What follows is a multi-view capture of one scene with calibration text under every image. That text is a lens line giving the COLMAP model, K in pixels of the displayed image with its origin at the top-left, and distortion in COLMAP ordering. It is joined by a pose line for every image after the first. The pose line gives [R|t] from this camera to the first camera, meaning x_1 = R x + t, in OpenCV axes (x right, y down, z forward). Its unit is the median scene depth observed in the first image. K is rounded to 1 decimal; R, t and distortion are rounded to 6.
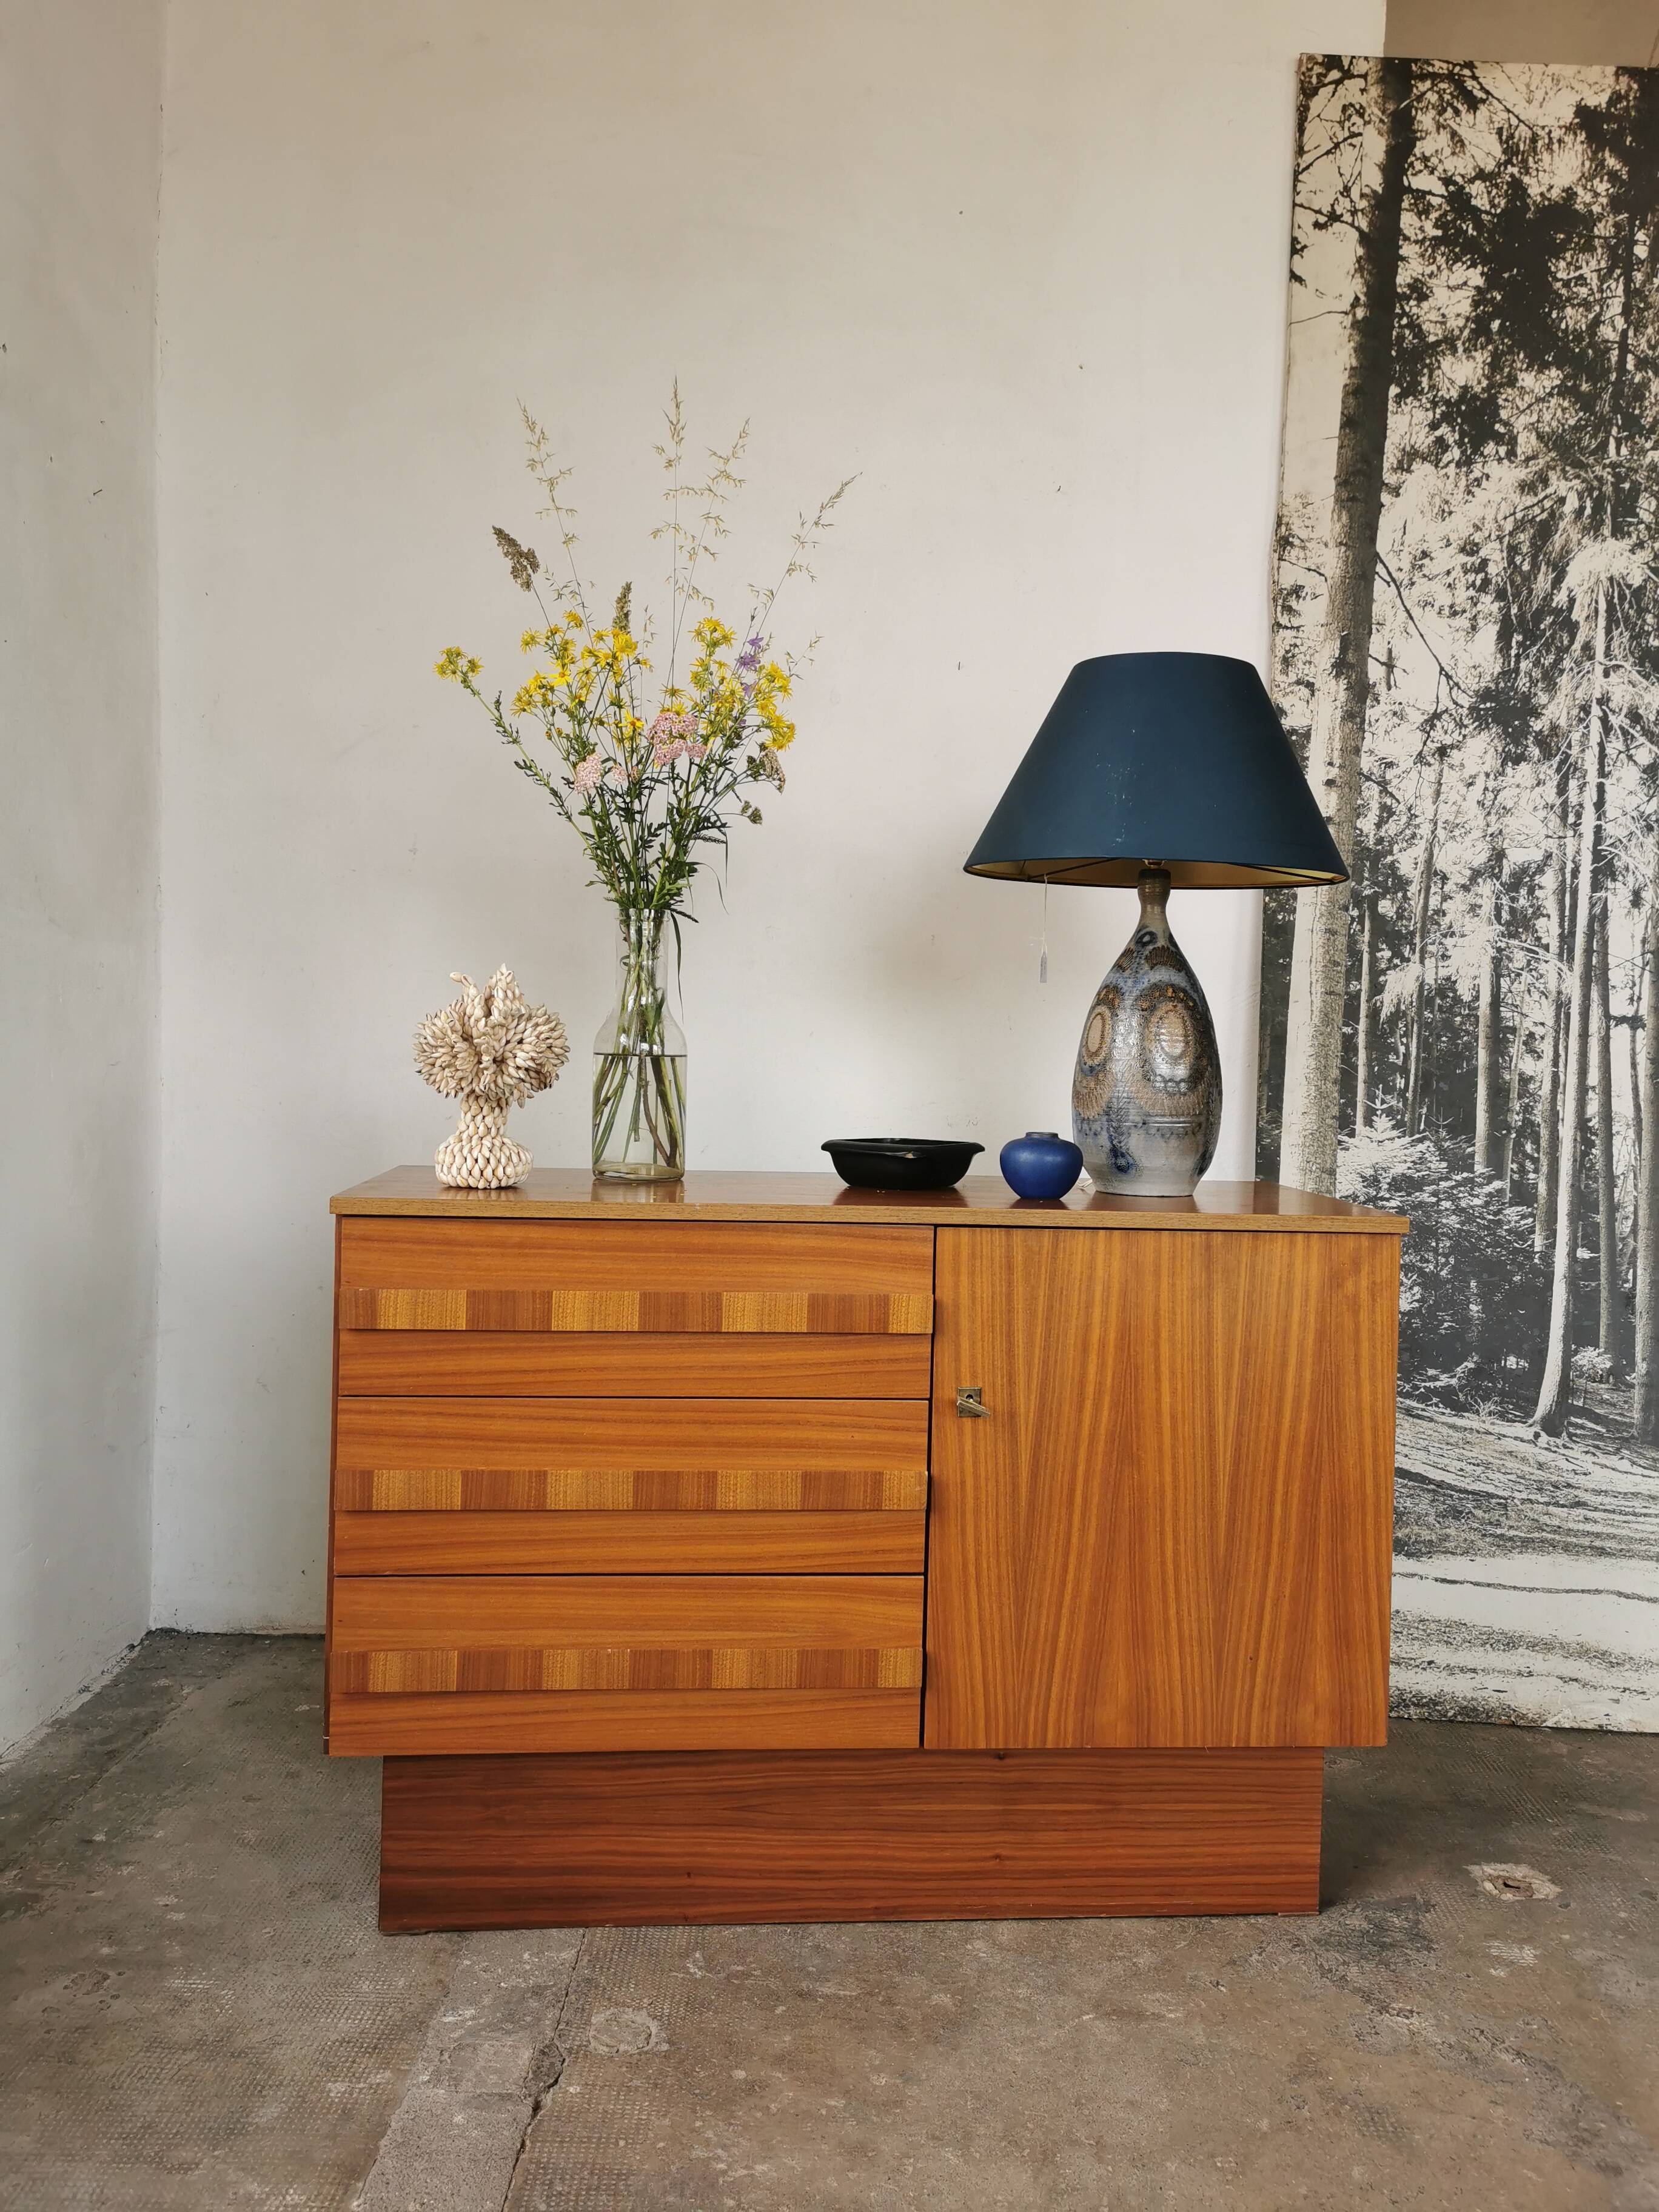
lens RADIAL K [[1724.3, 0, 835.4], [0, 1724.3, 1083.5], [0, 0, 1]] dist [0.054909, -0.089790]
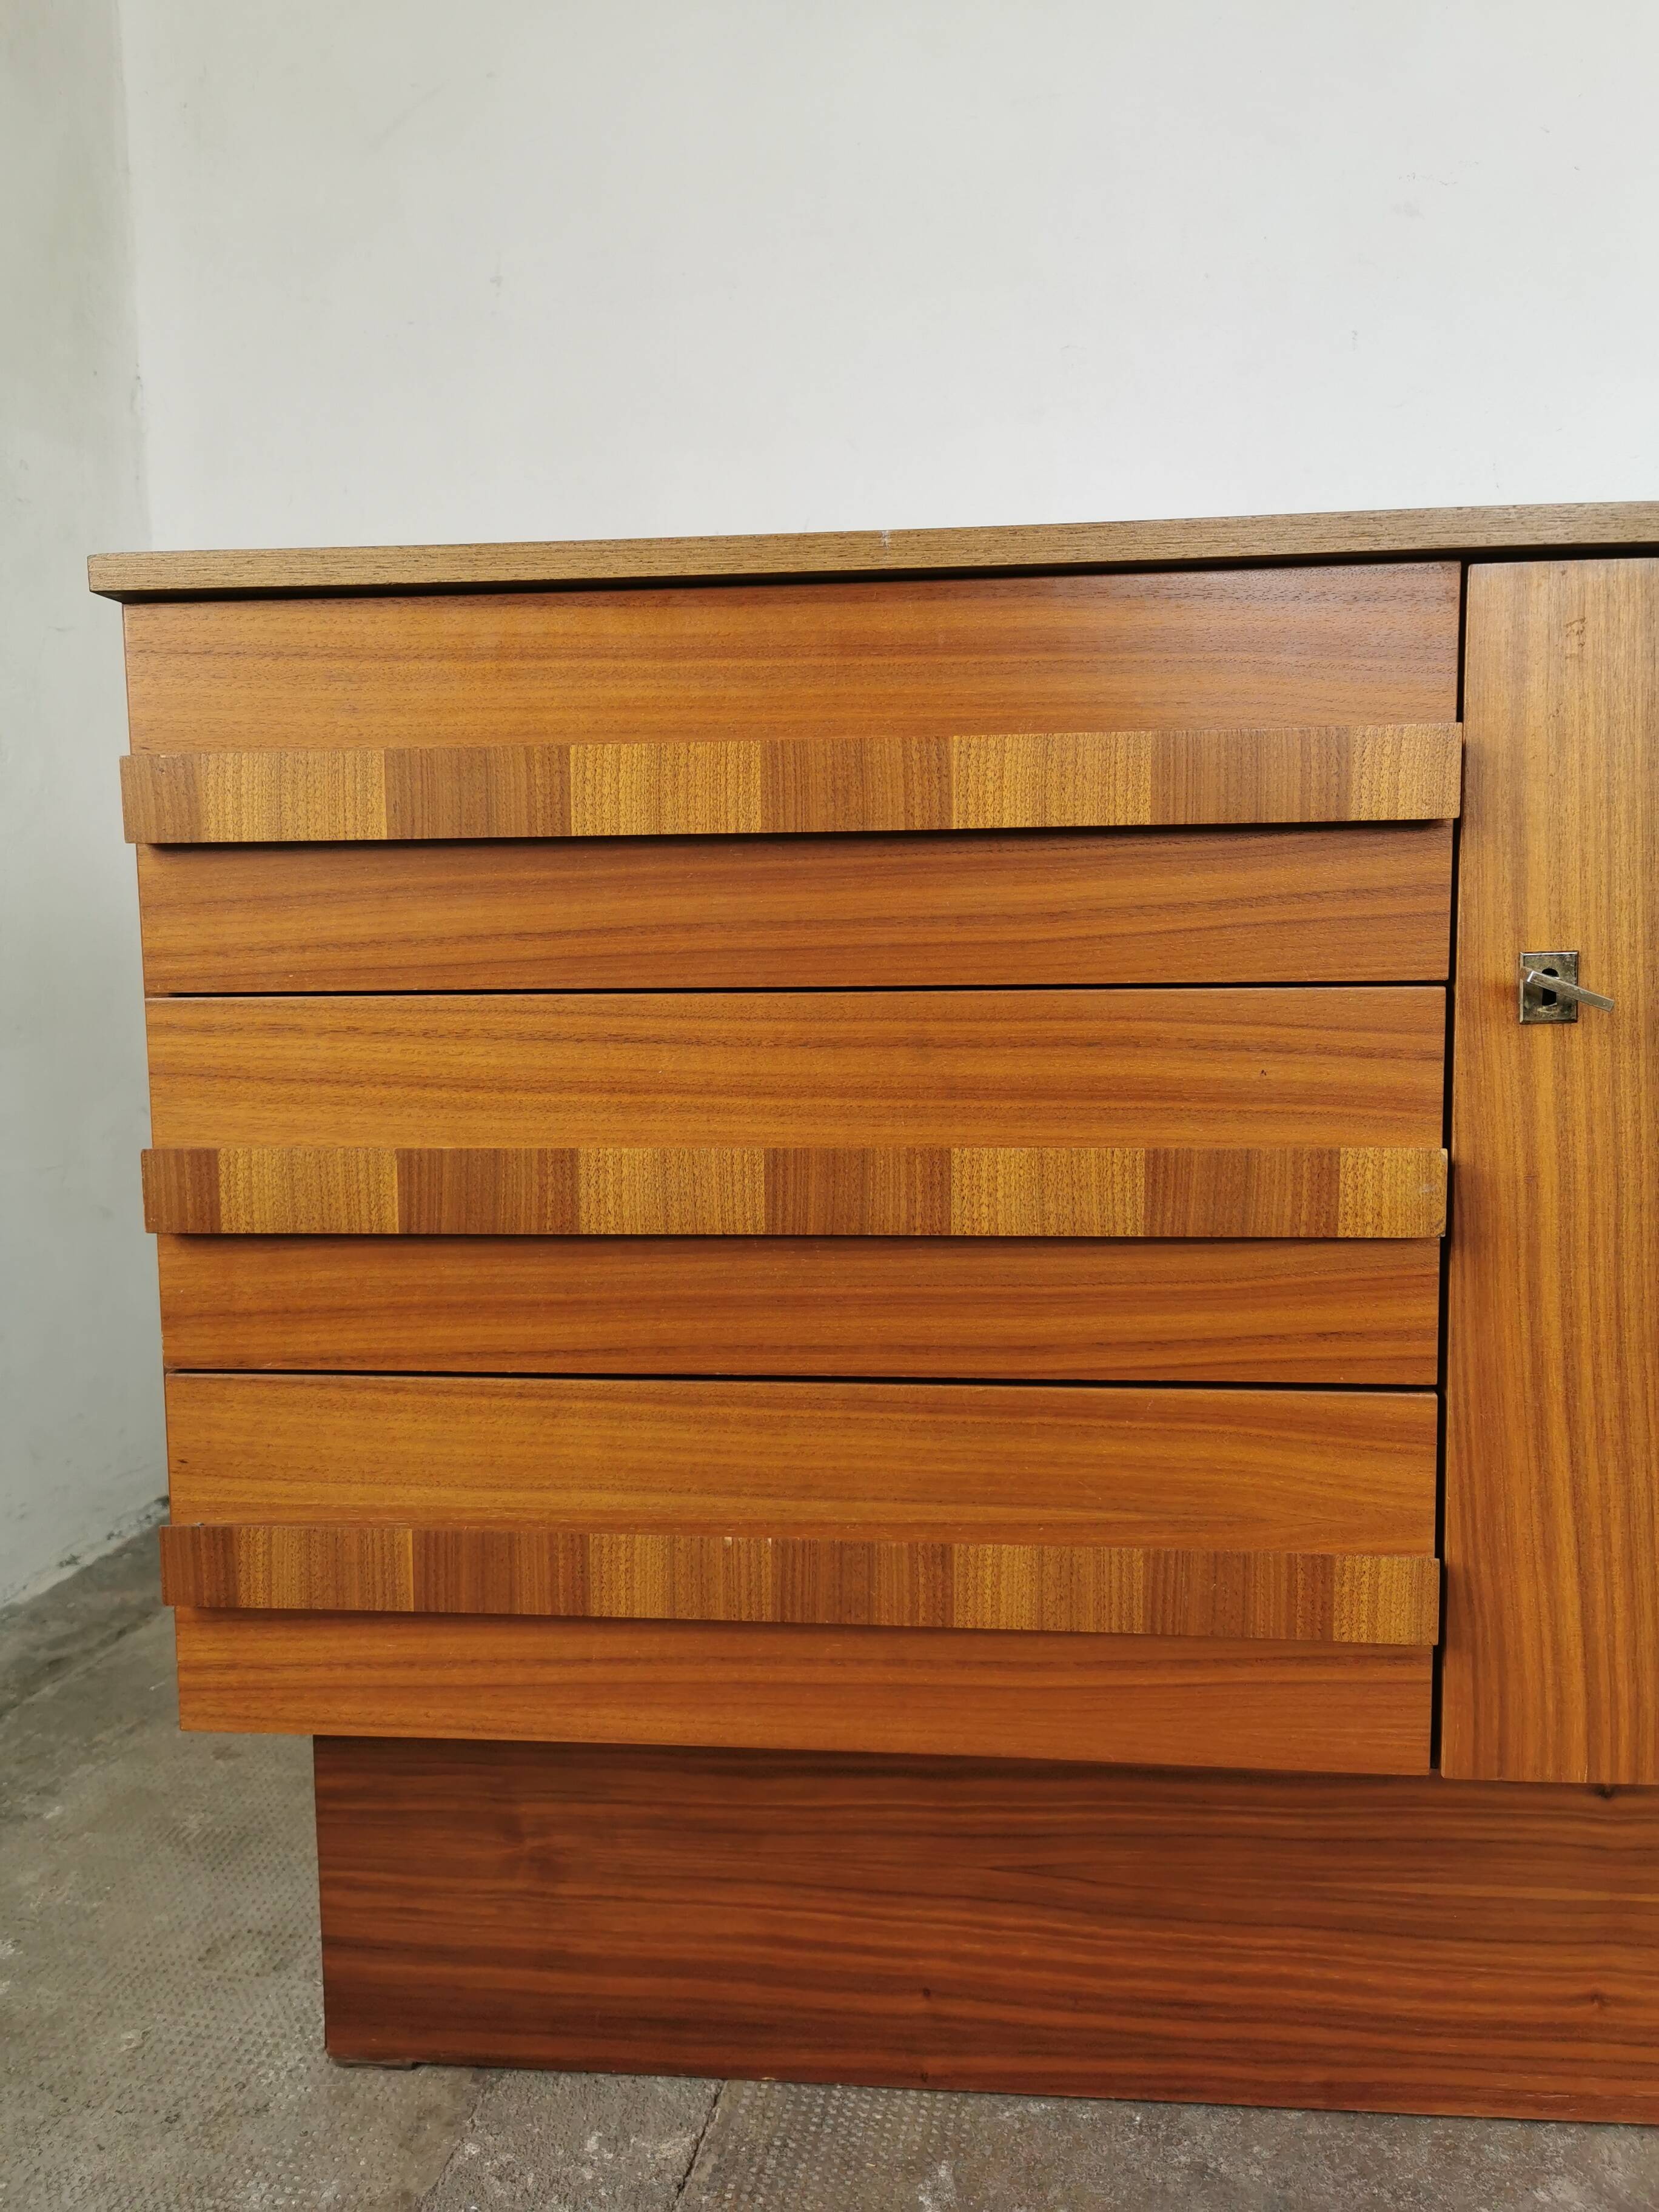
lens RADIAL K [[1726.7, 0, 832.1], [0, 1726.7, 1098.2], [0, 0, 1]] dist [0.037591, -0.056118]
pose [[0.981580, -0.018440, -0.190162, -0.013543], [0.033329, 0.996596, 0.075400, 0.170524], [0.188124, -0.080349, 0.978853, 0.544188]]
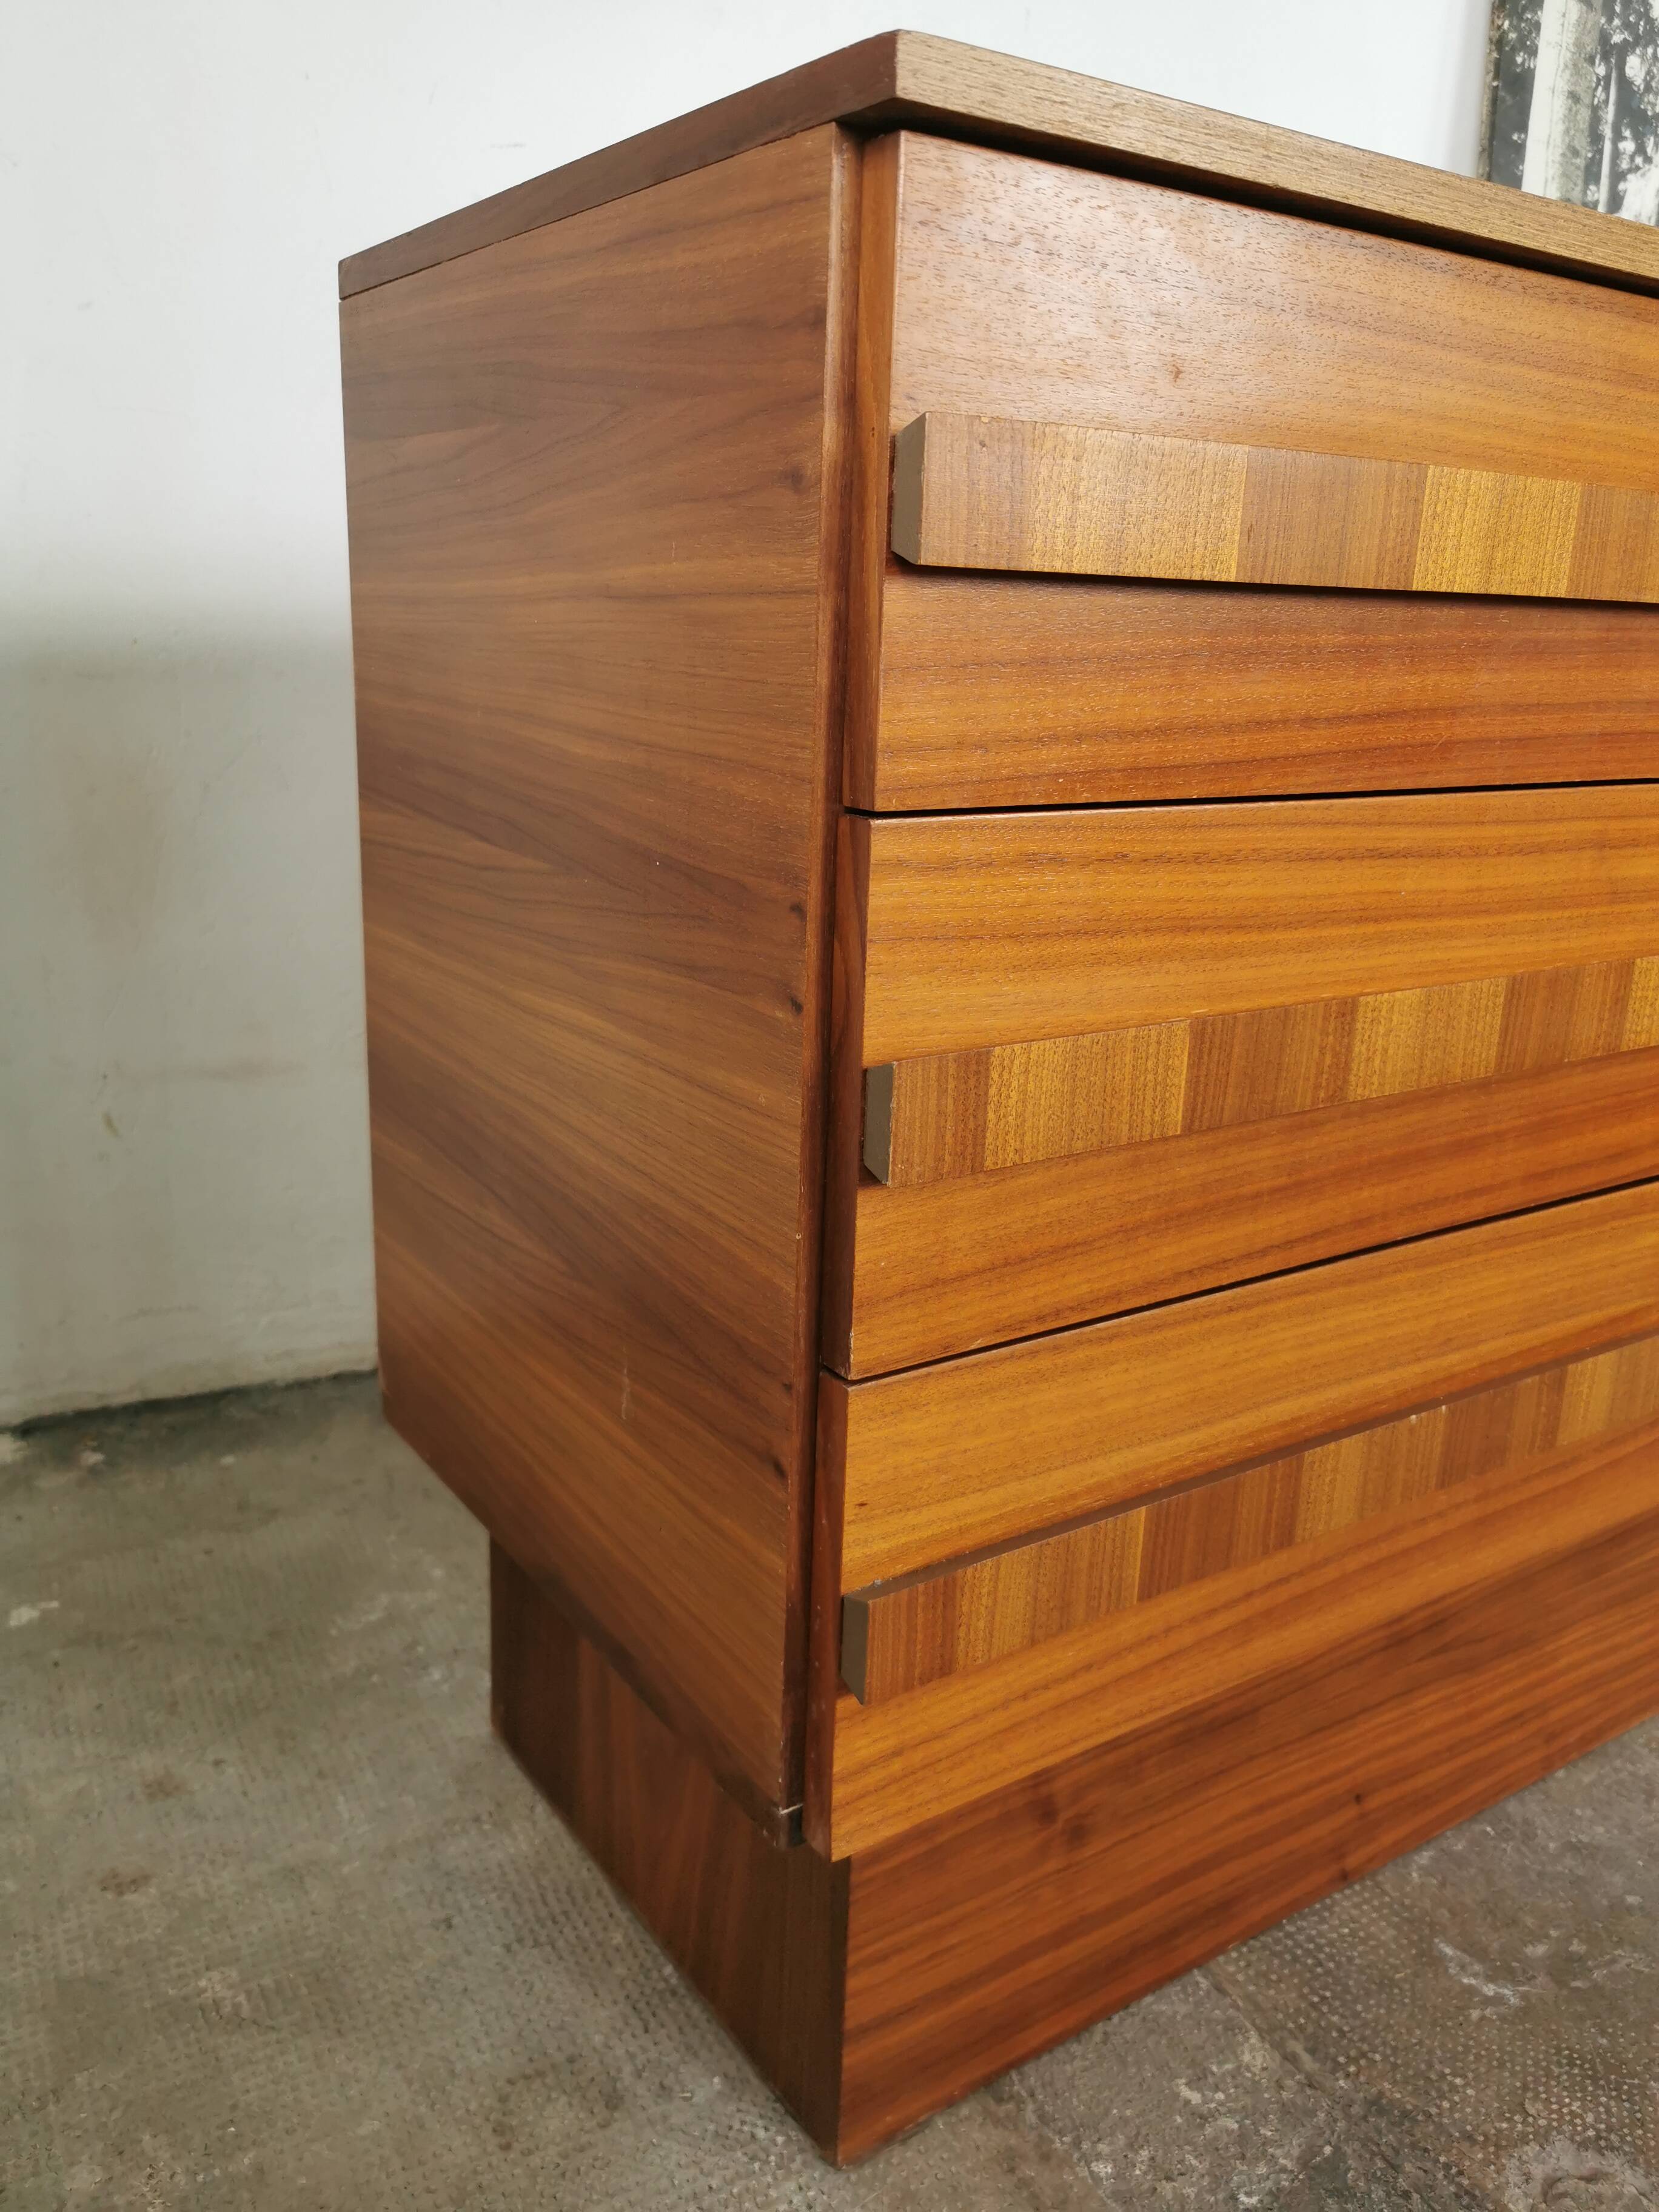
lens RADIAL K [[1726.7, 0, 832.1], [0, 1726.7, 1098.2], [0, 0, 1]] dist [0.037591, -0.056118]
pose [[0.877940, -0.125128, 0.462130, -0.413591], [0.000939, 0.965691, 0.259690, 0.143486], [-0.478769, -0.227559, 0.847937, 0.709904]]
